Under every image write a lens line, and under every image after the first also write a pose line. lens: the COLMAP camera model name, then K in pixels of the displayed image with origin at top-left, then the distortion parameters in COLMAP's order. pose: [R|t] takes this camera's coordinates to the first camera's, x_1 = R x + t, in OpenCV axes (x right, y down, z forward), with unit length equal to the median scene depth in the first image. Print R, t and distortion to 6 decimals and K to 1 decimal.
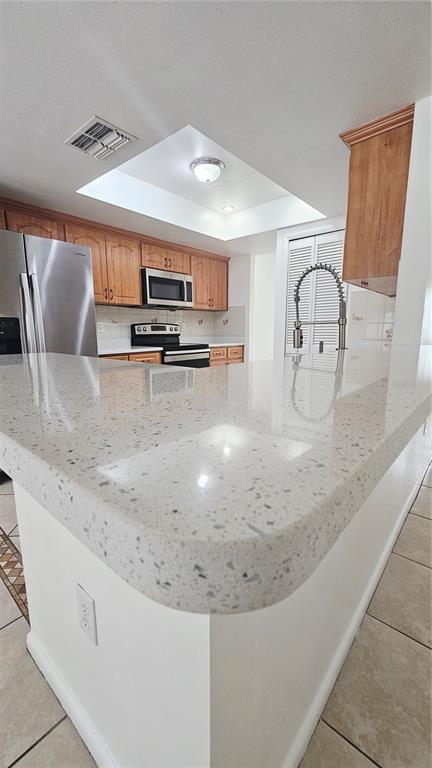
lens RADIAL K [[313.1, 0, 212.1], [0, 313.1, 381.9], [0, 0, 1]] dist [0.001044, 0.000155]
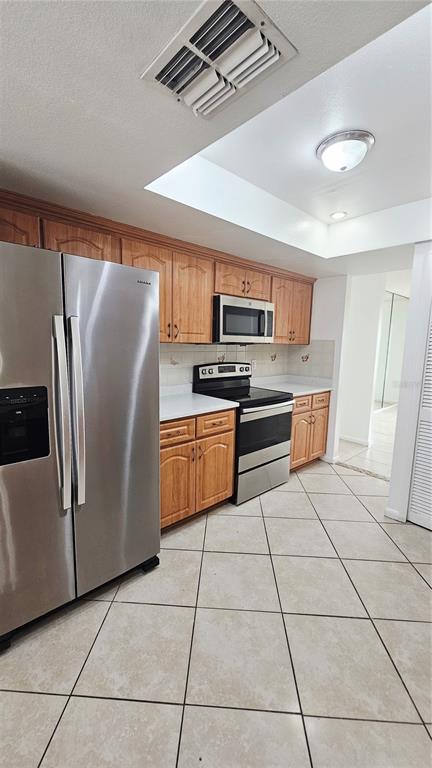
lens RADIAL K [[313.1, 0, 212.1], [0, 313.1, 381.9], [0, 0, 1]] dist [0.001044, 0.000155]
pose [[0.993154, 0.041128, -0.109336, -0.140104], [-0.045091, 0.998403, -0.034020, -0.129456], [0.107762, 0.038717, 0.993423, 0.261749]]
